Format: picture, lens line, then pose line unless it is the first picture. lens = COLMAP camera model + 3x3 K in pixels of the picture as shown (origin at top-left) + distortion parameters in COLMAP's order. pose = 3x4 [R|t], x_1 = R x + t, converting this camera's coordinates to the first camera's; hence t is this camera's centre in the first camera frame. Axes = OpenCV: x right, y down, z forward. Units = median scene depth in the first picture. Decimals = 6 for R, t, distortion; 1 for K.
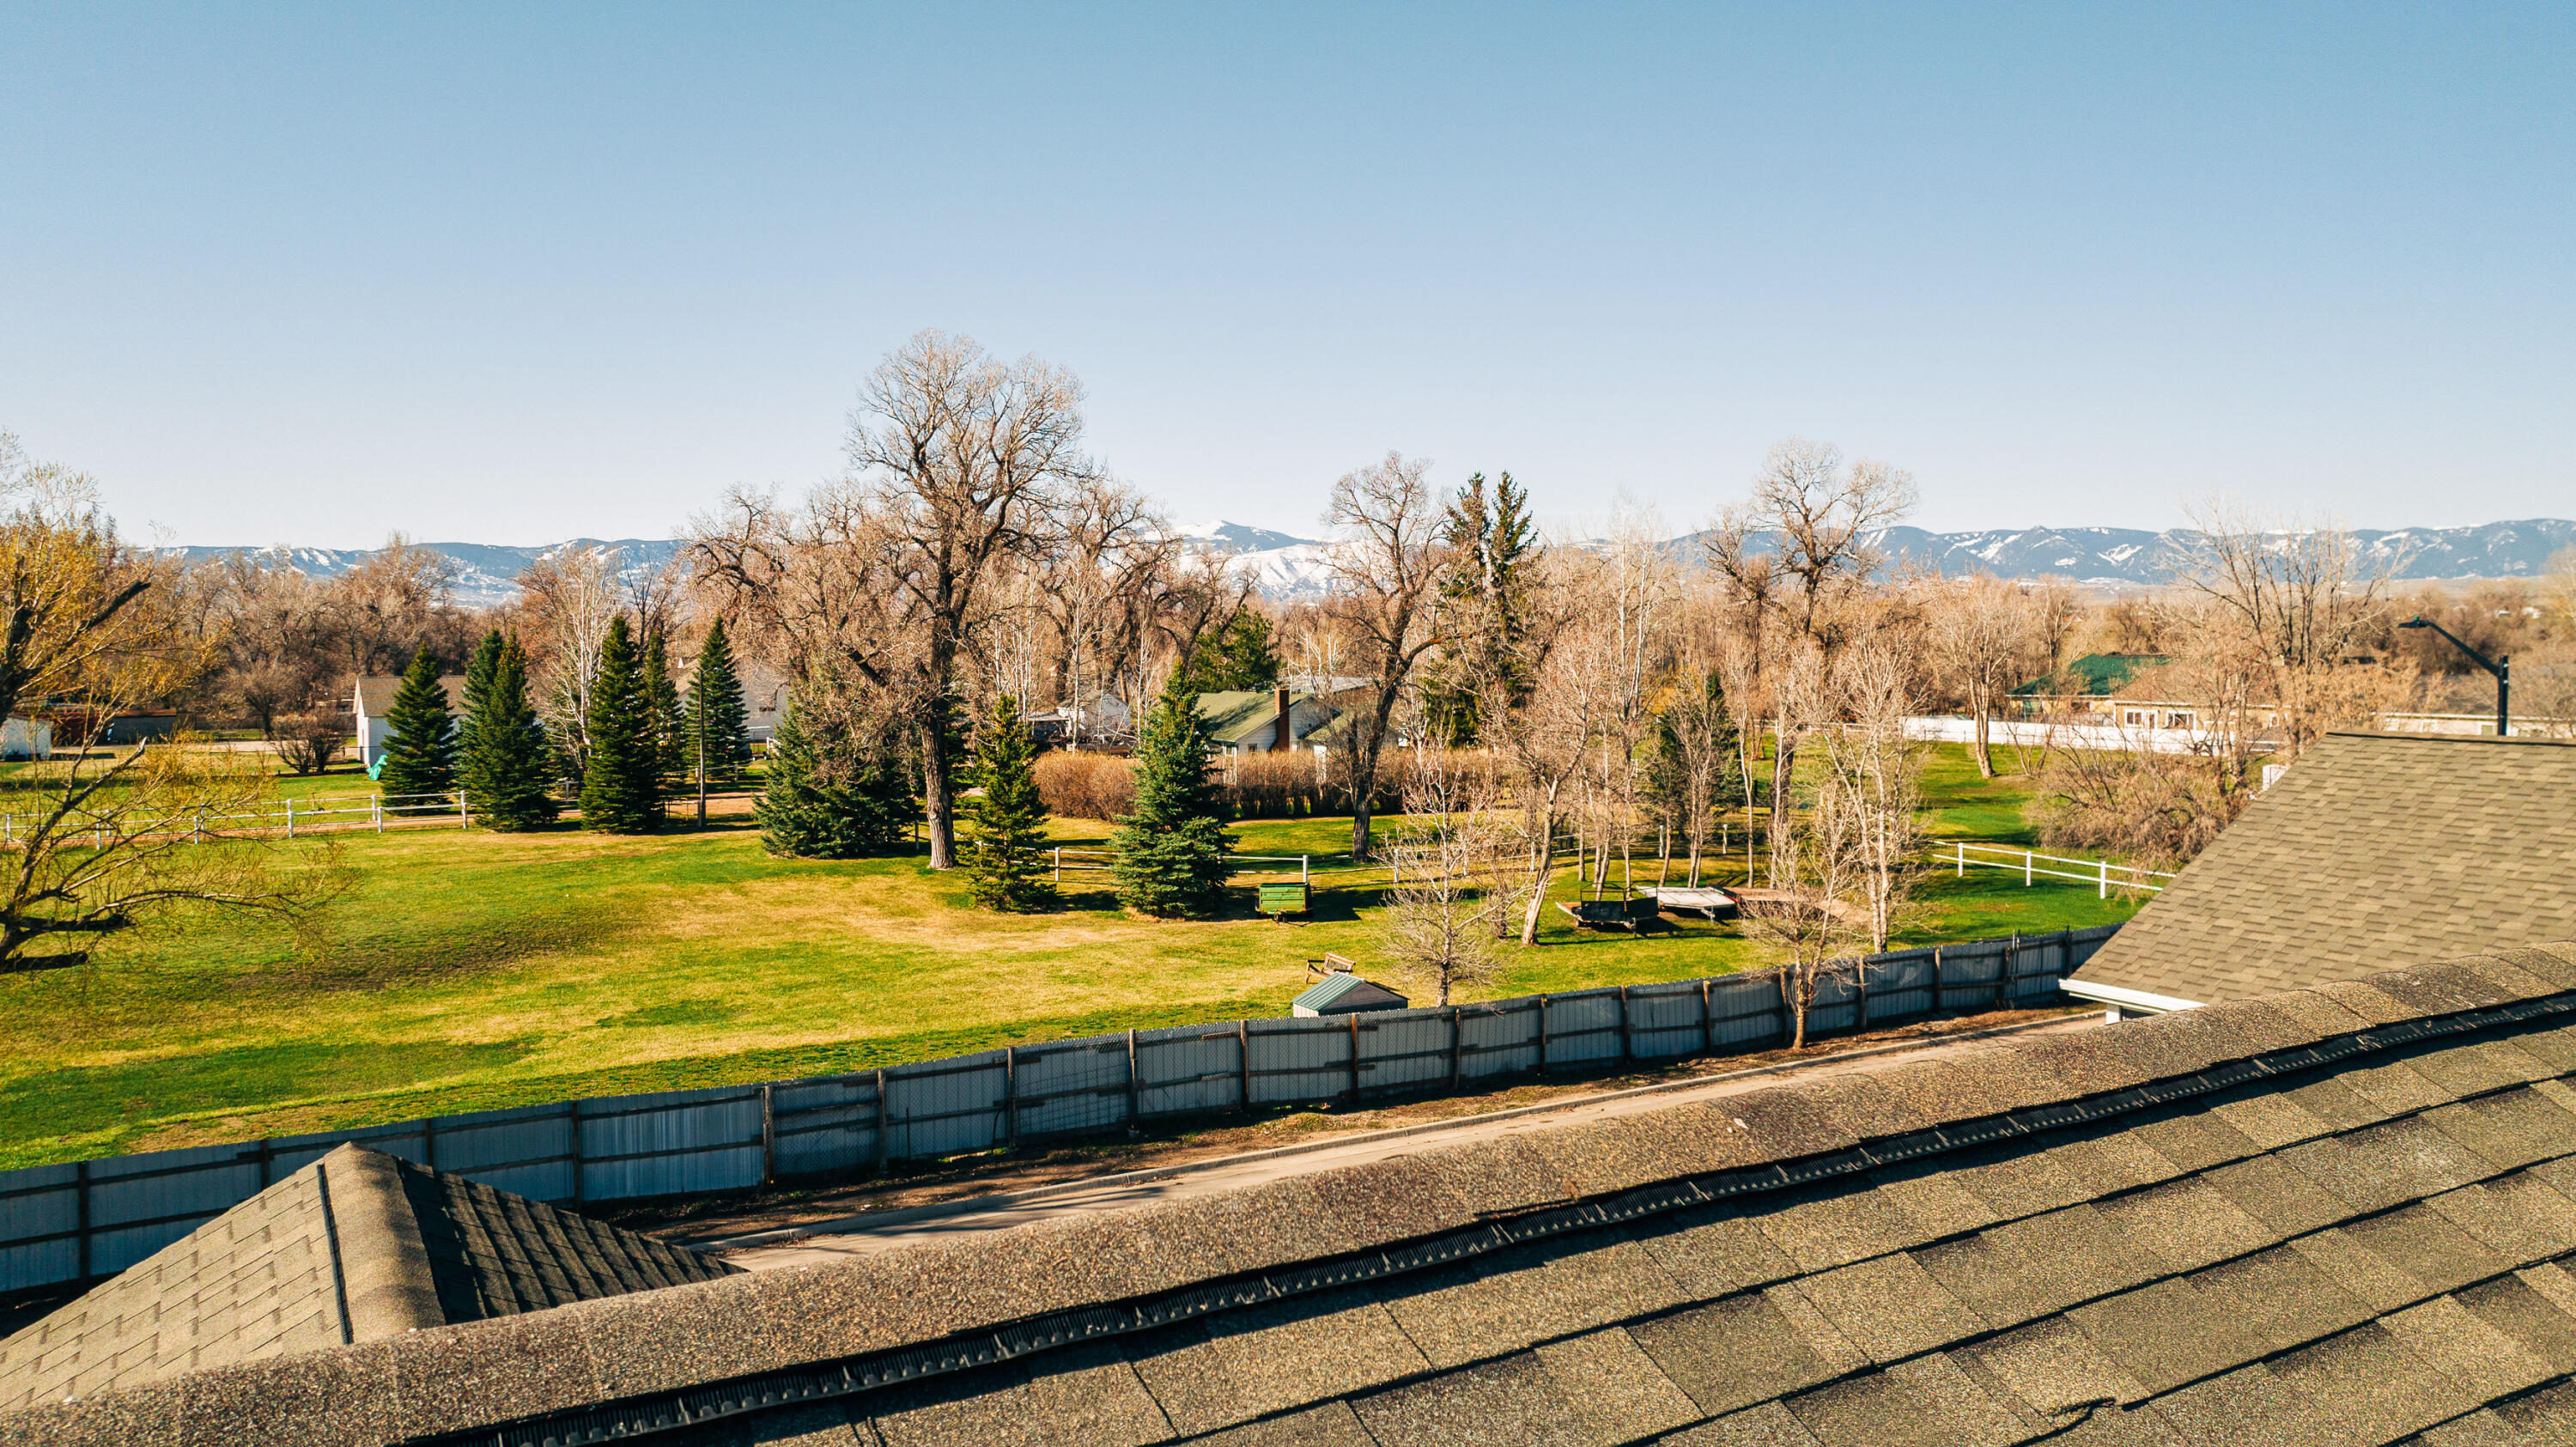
lens RADIAL K [[1804.9, 0, 1288.0], [0, 1804.9, 723.5], [0, 0, 1]] dist [-0.021370, 0.004127]
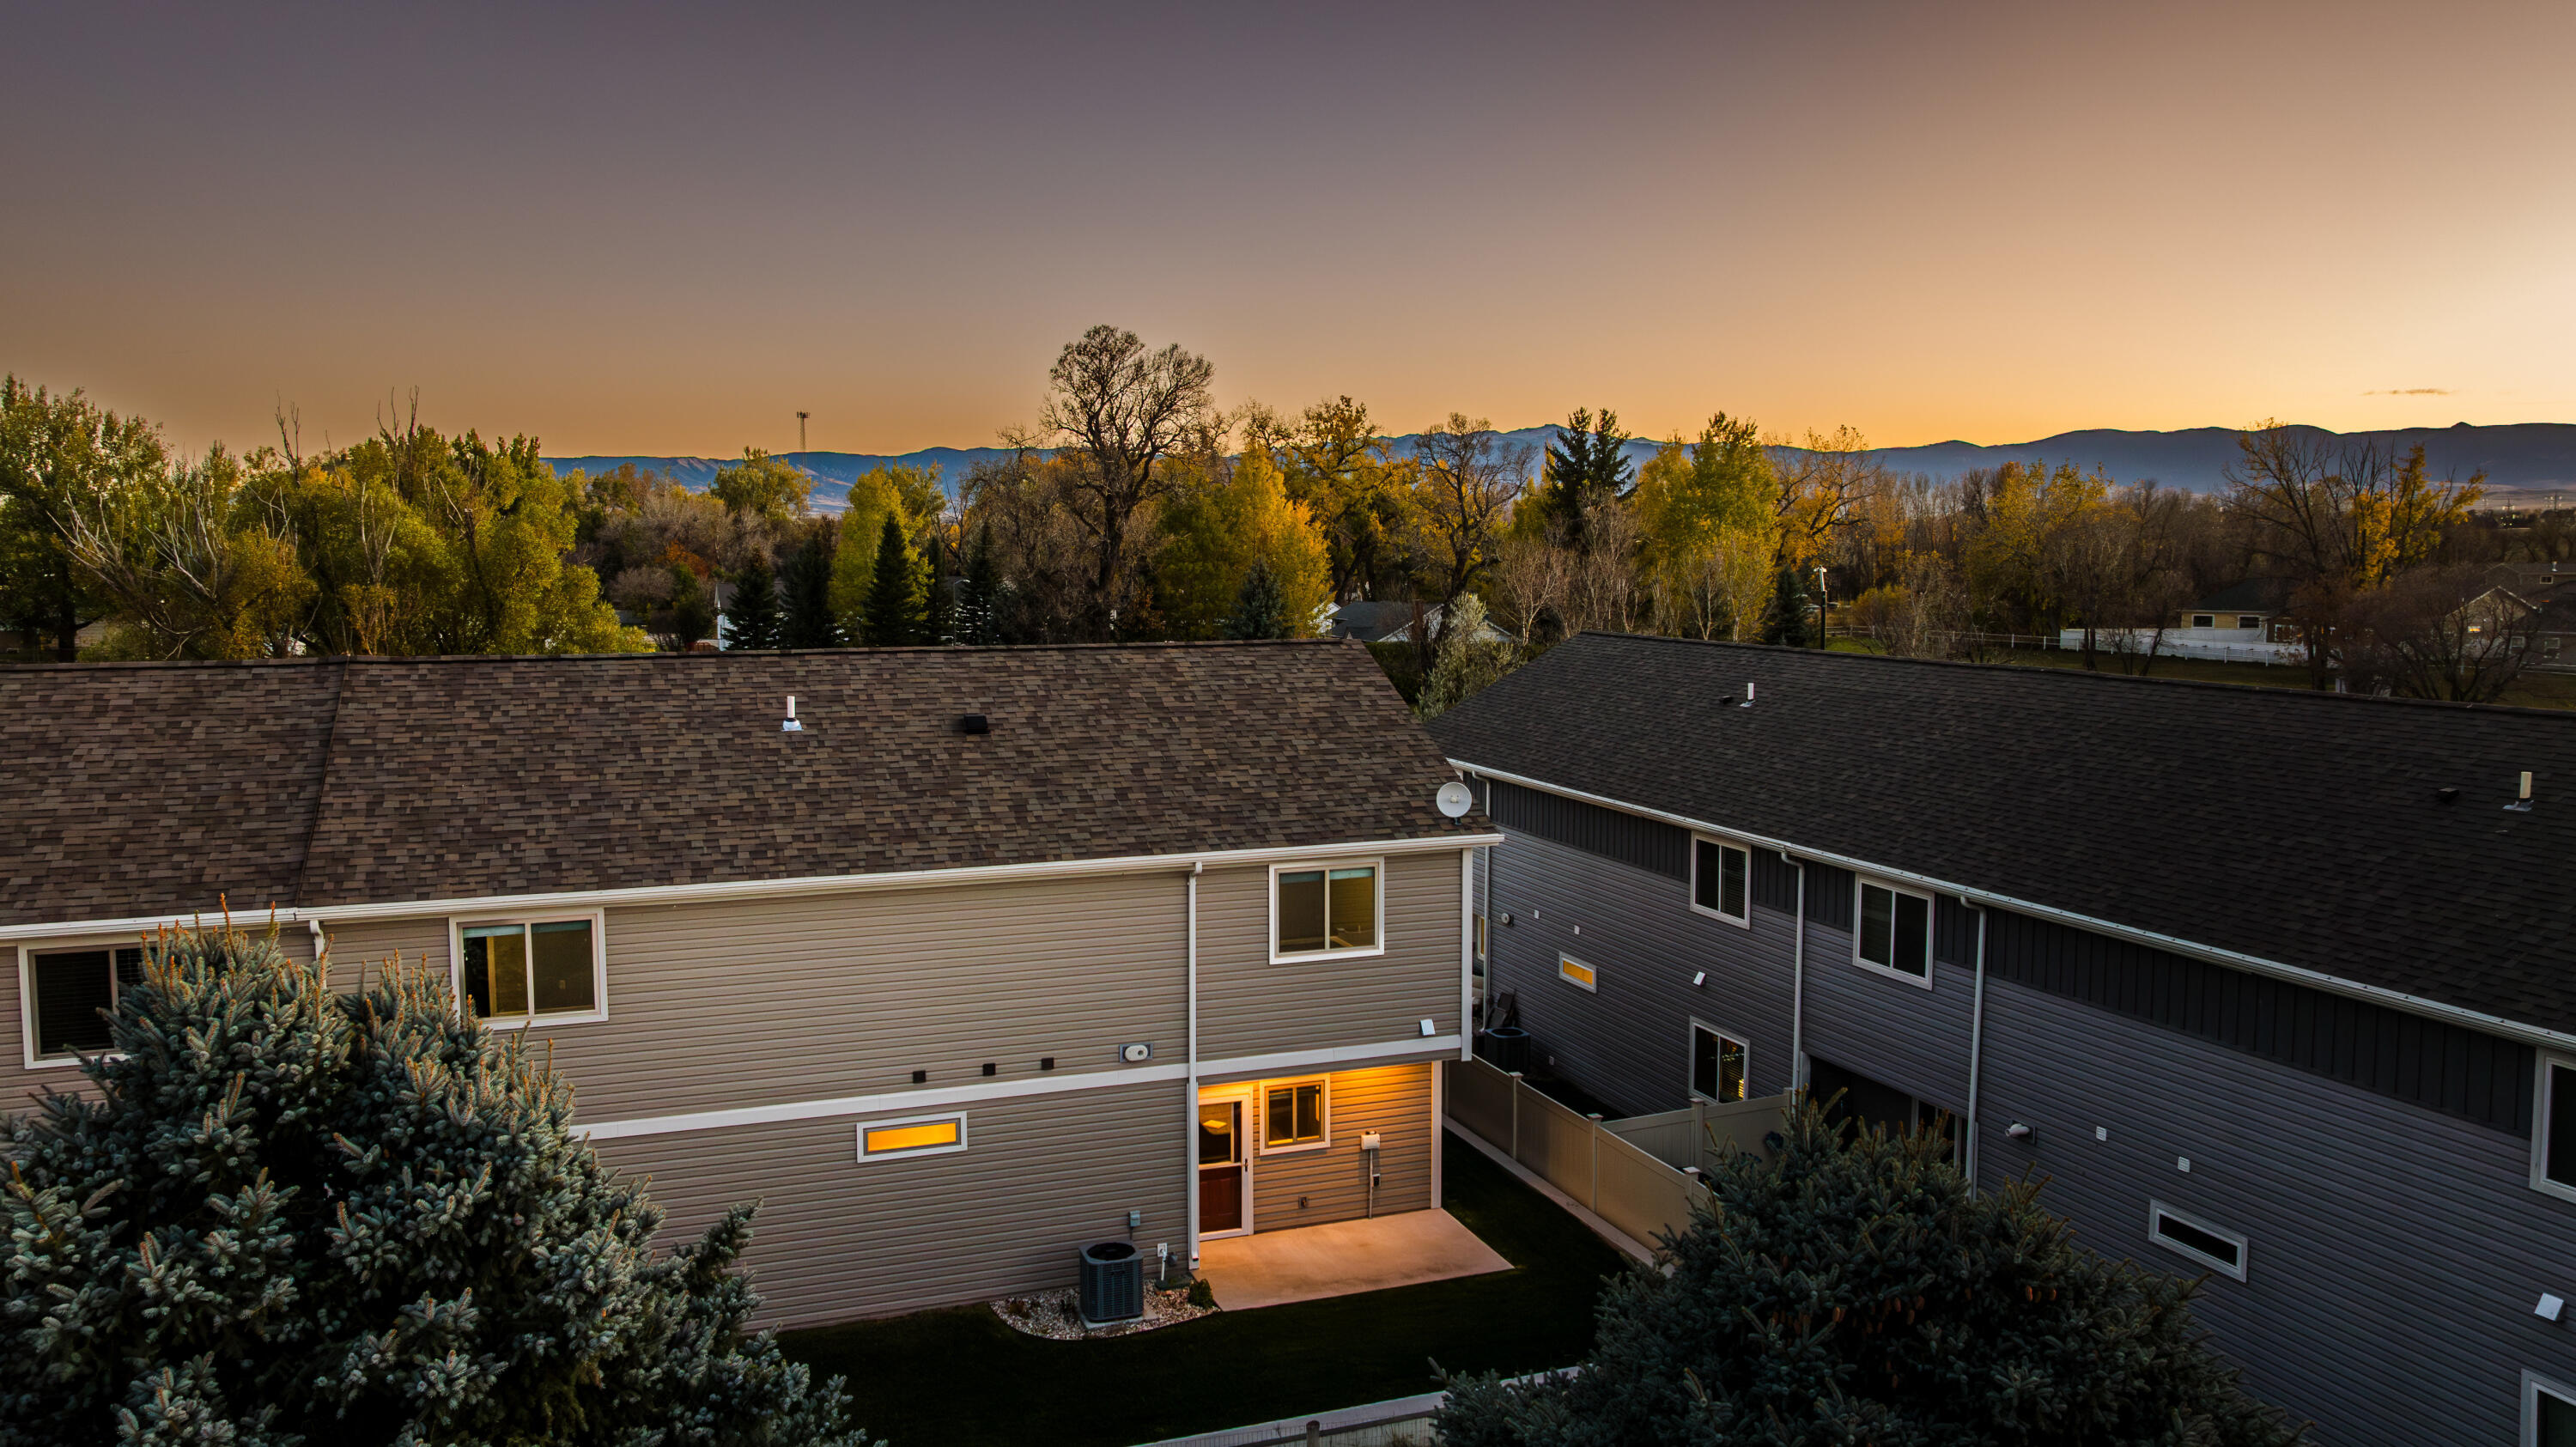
lens RADIAL K [[1804.9, 0, 1288.0], [0, 1804.9, 723.5], [0, 0, 1]] dist [-0.021370, 0.004127]
pose [[0.983315, 0.019298, -0.180887, 0.191440], [-0.010119, 0.998620, 0.051531, 0.002366], [0.181632, -0.048840, 0.982153, -0.309353]]
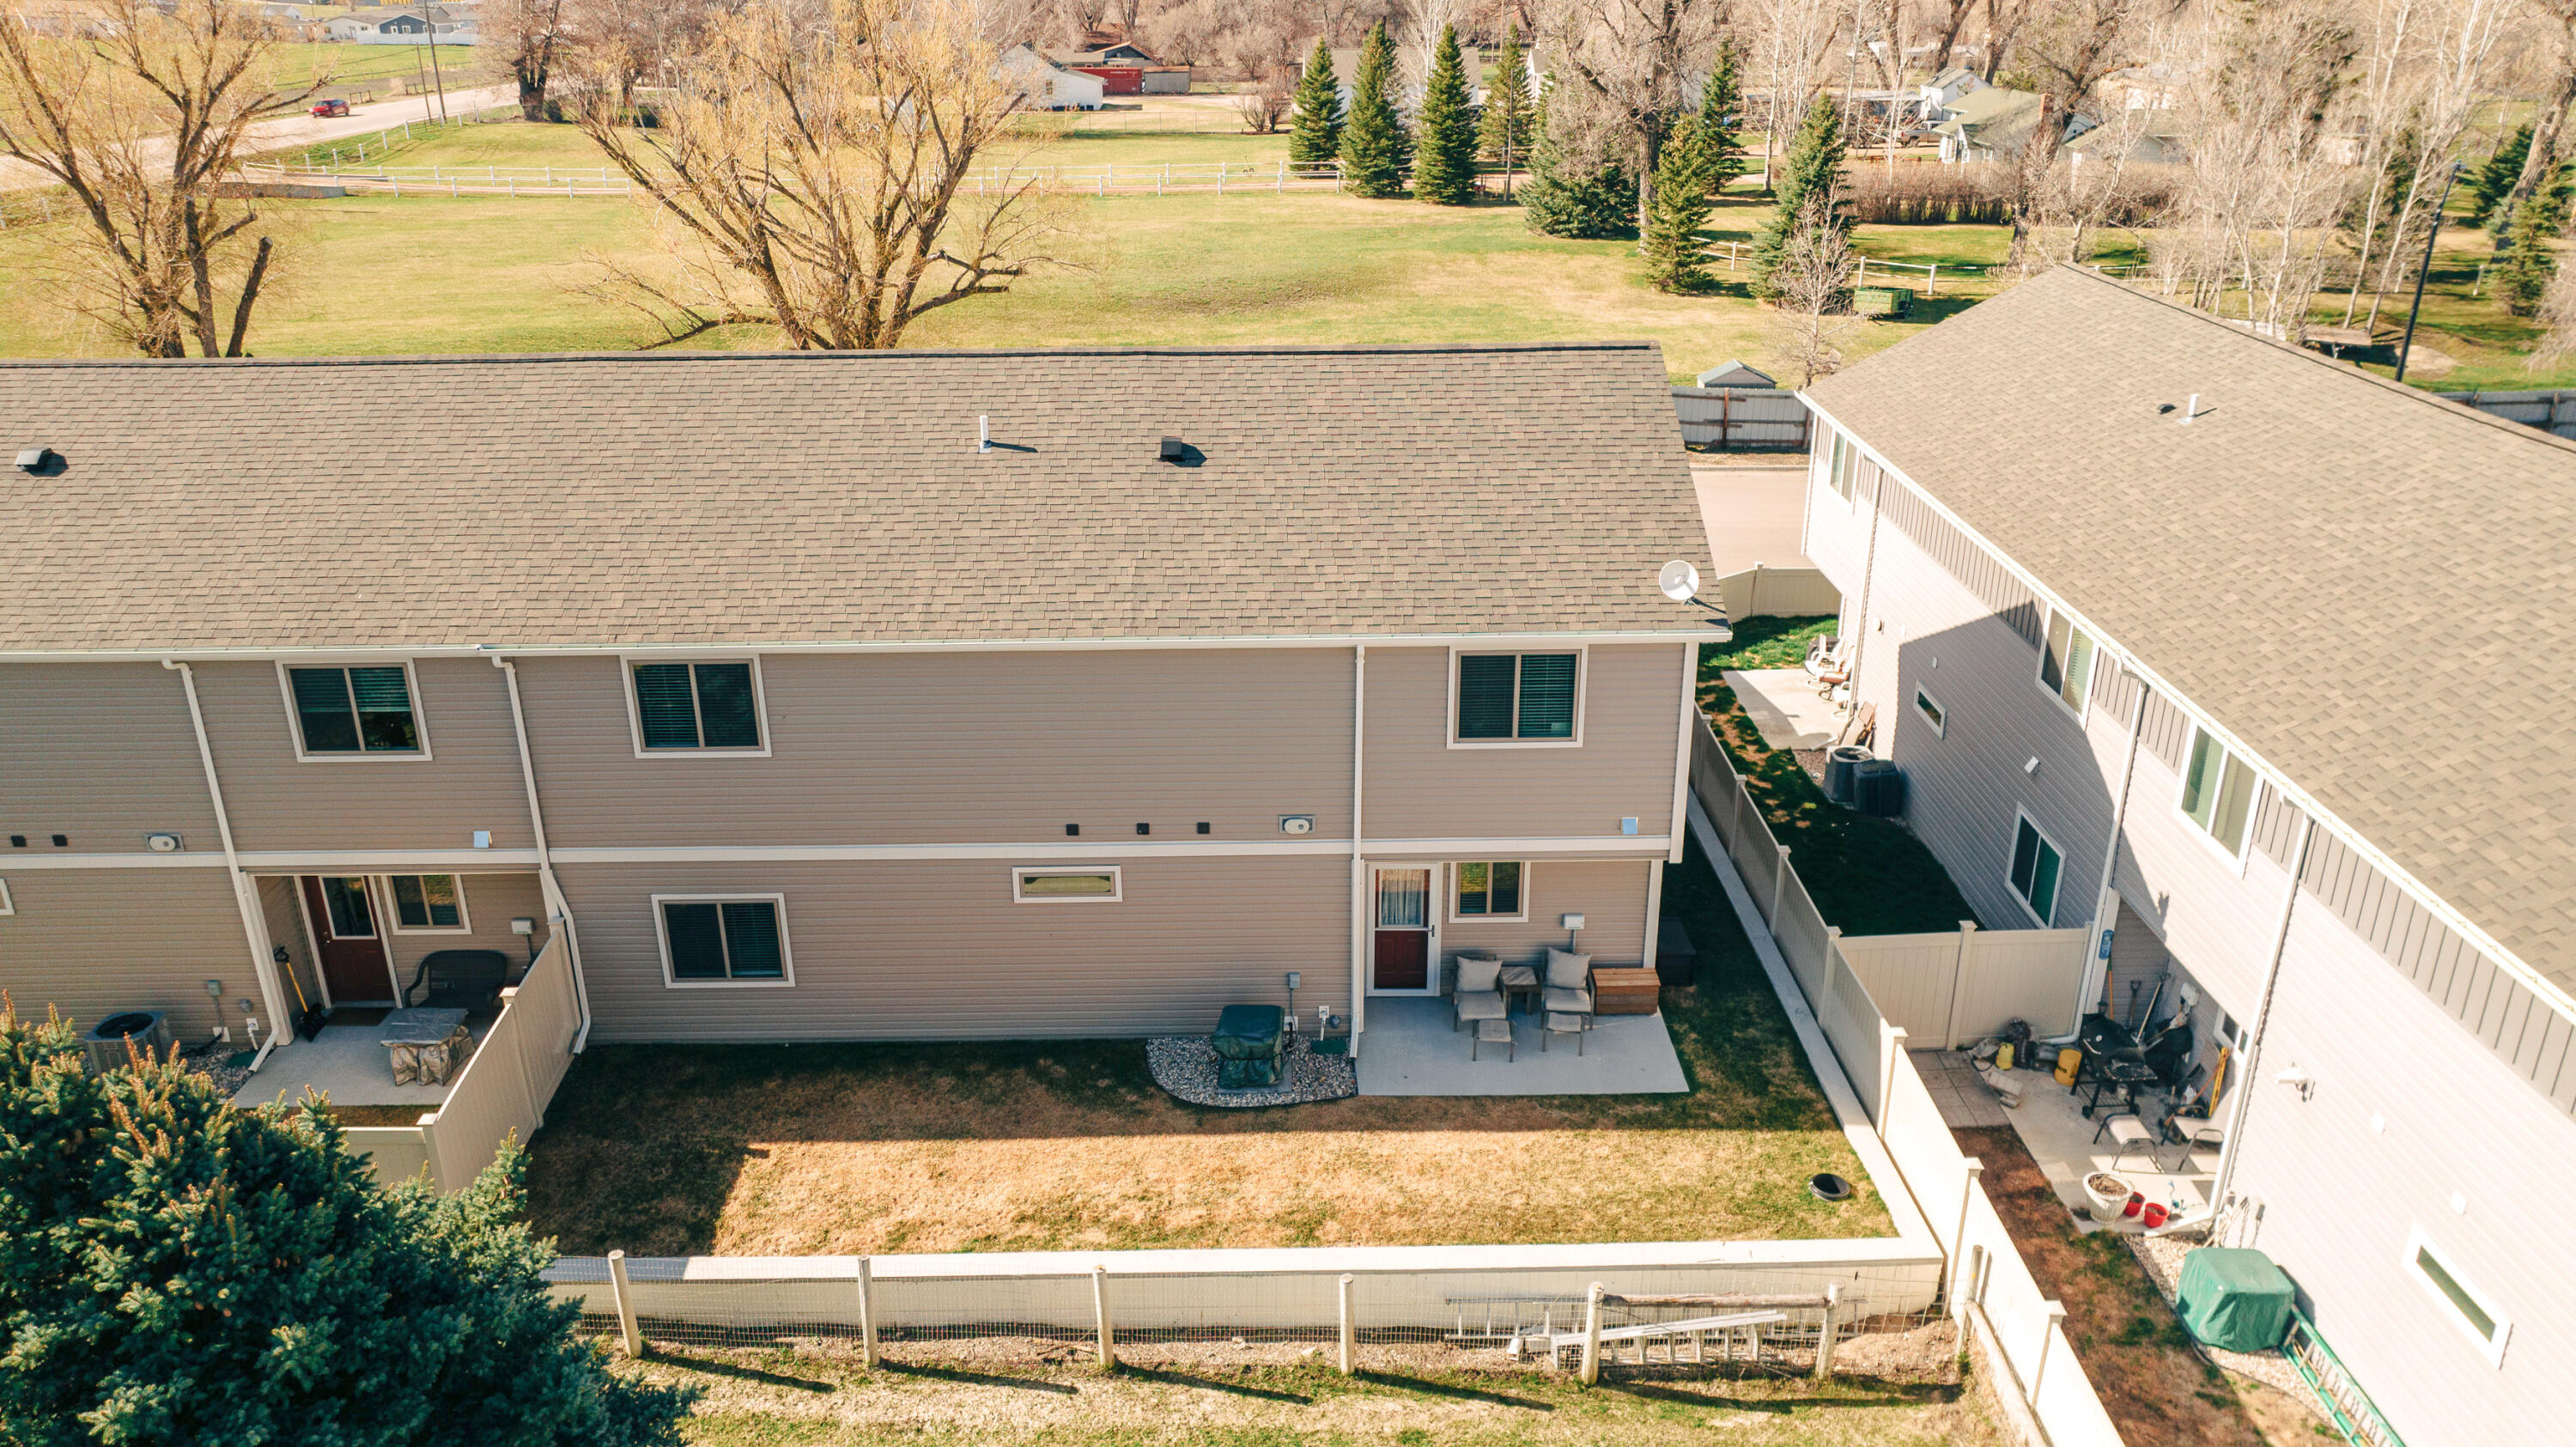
lens RADIAL K [[1804.9, 0, 1288.0], [0, 1804.9, 723.5], [0, 0, 1]] dist [-0.021370, 0.004127]
pose [[0.861792, 0.191874, -0.469572, 0.251643], [-0.017111, 0.936170, 0.351130, -0.049948], [0.506973, -0.294566, 0.810068, -0.242982]]
